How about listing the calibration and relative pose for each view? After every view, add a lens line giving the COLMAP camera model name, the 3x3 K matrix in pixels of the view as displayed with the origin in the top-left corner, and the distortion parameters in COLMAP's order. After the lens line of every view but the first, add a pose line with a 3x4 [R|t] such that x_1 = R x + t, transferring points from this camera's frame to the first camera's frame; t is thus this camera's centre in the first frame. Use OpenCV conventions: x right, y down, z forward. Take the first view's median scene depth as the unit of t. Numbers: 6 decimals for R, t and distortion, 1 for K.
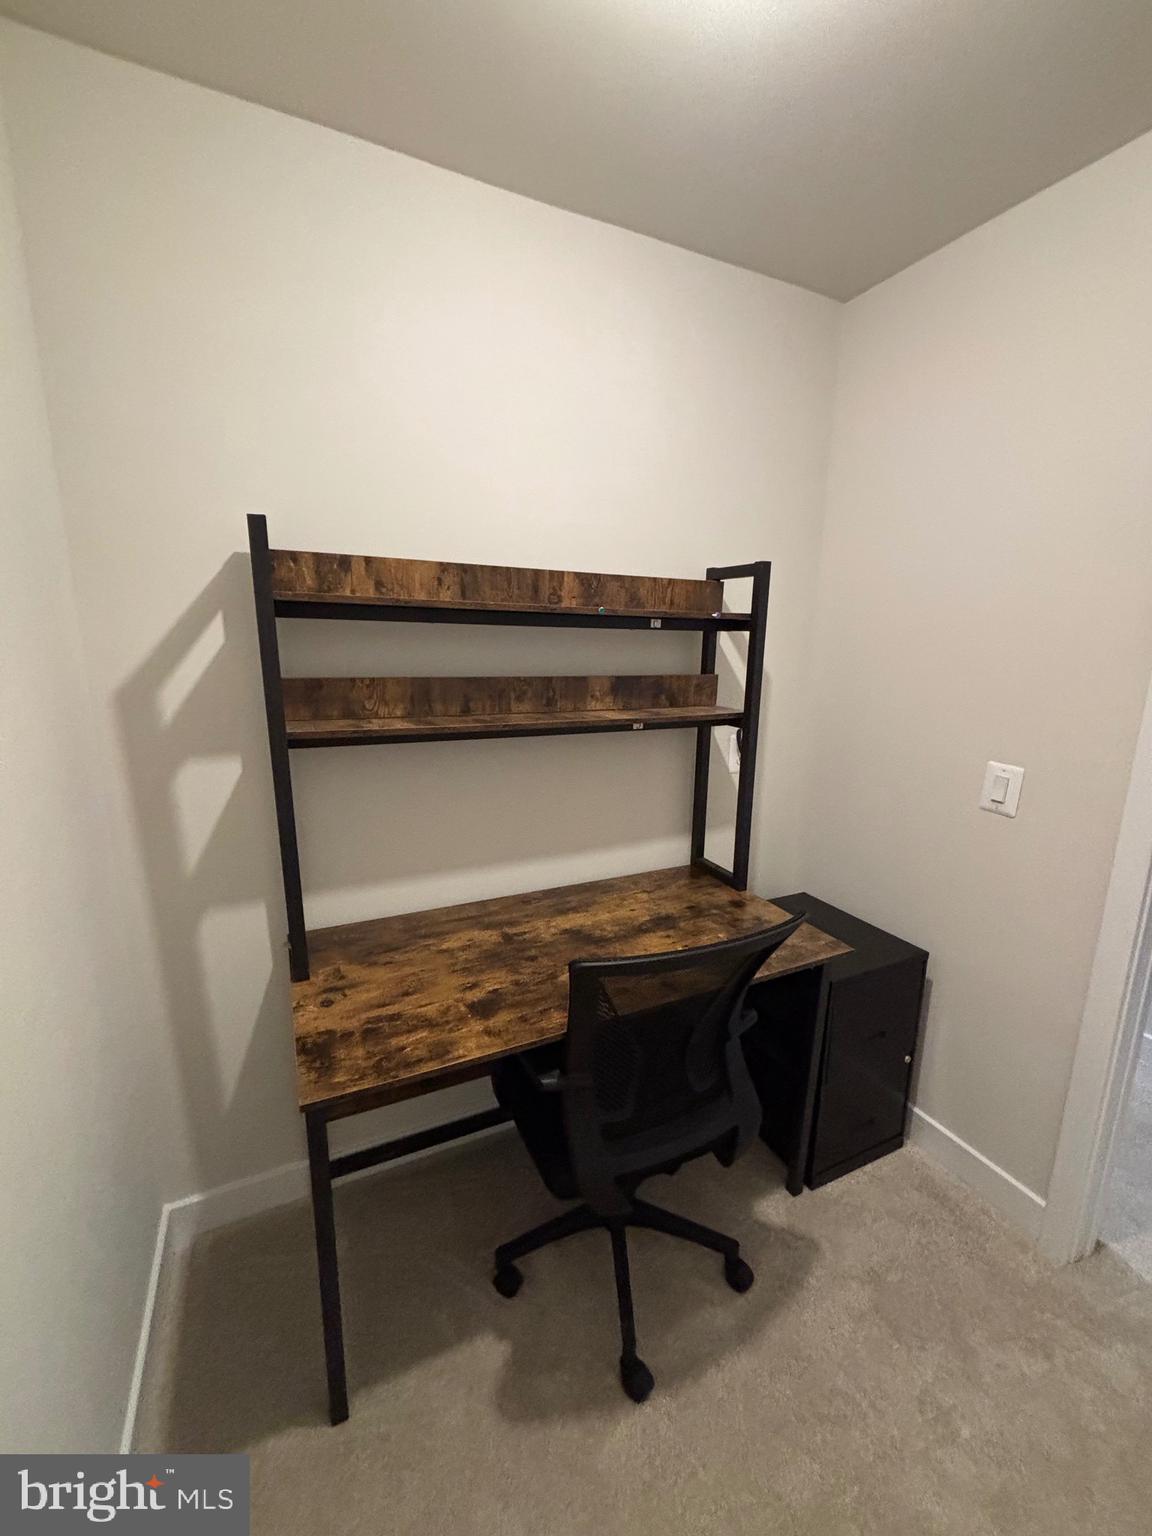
lens RADIAL K [[618.6, 0, 564.7], [0, 618.6, 764.6], [0, 0, 1]] dist [0.002039, -0.000223]
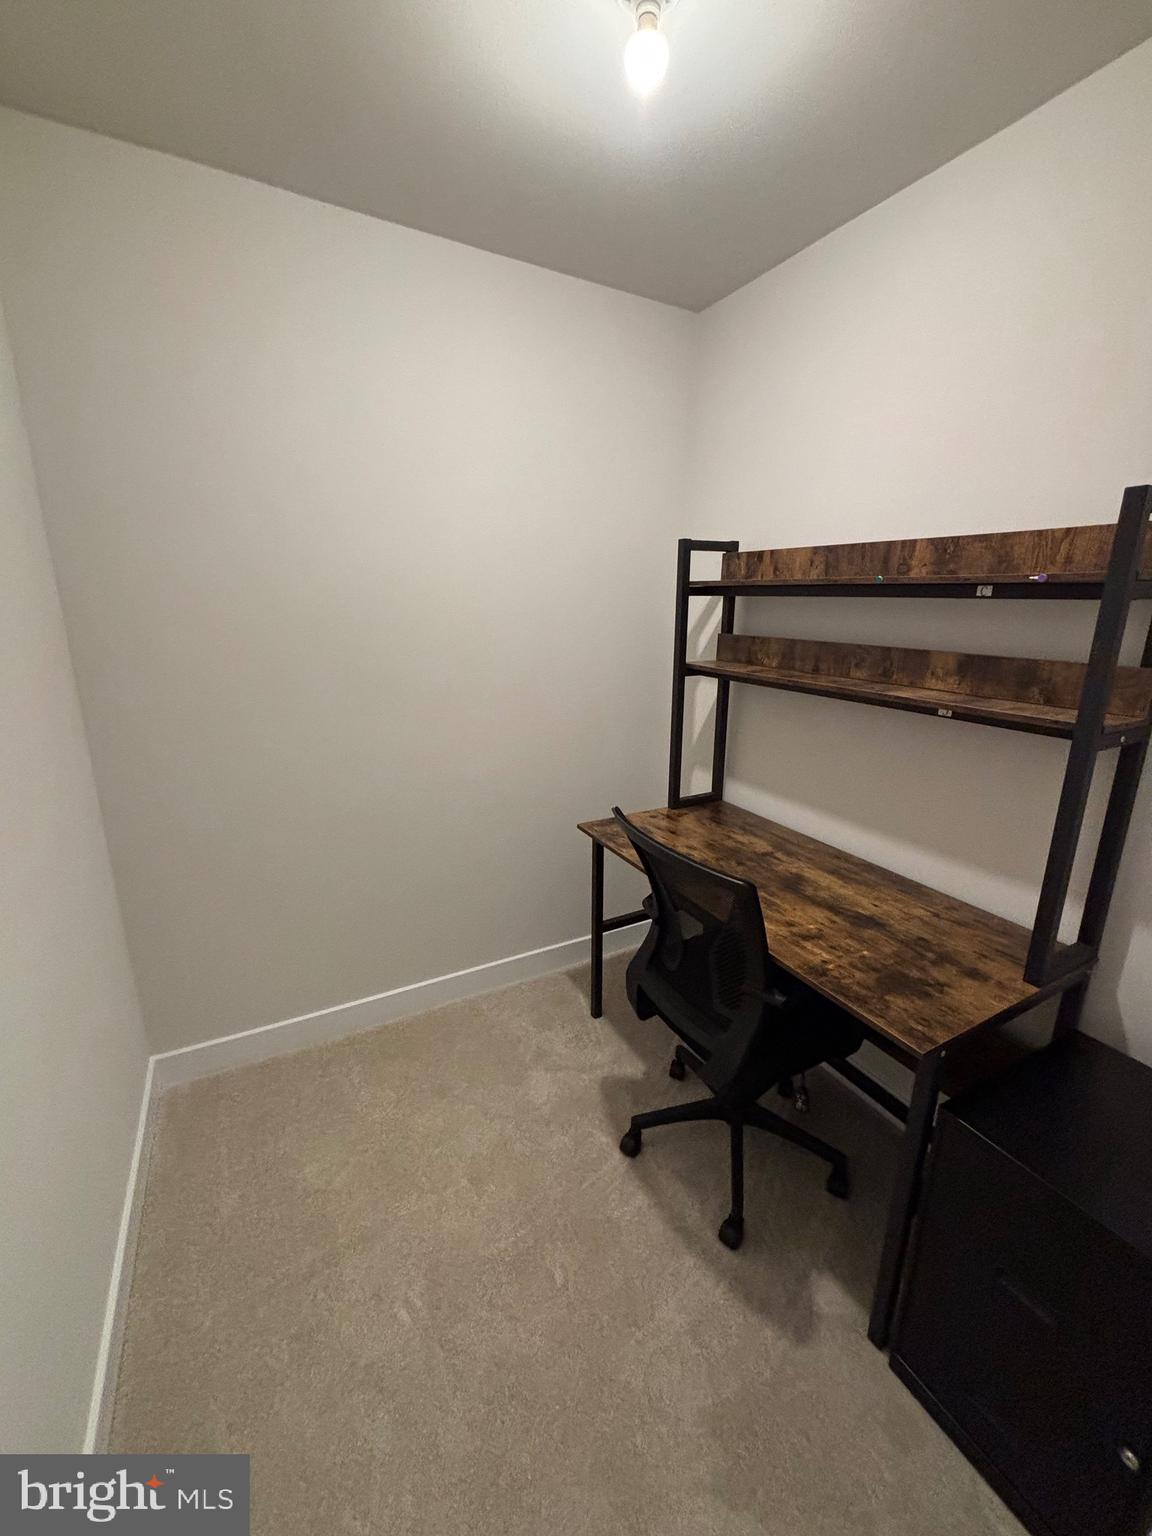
lens RADIAL K [[653.3, 0, 576.0], [0, 653.3, 768.0], [0, 0, 1]] dist [-0.028354, -0.000012]
pose [[0.020880, 0.232458, -0.972382, 1.048169], [-0.212512, 0.951401, 0.222879, -0.084277], [0.976935, 0.201989, 0.069266, 0.481380]]
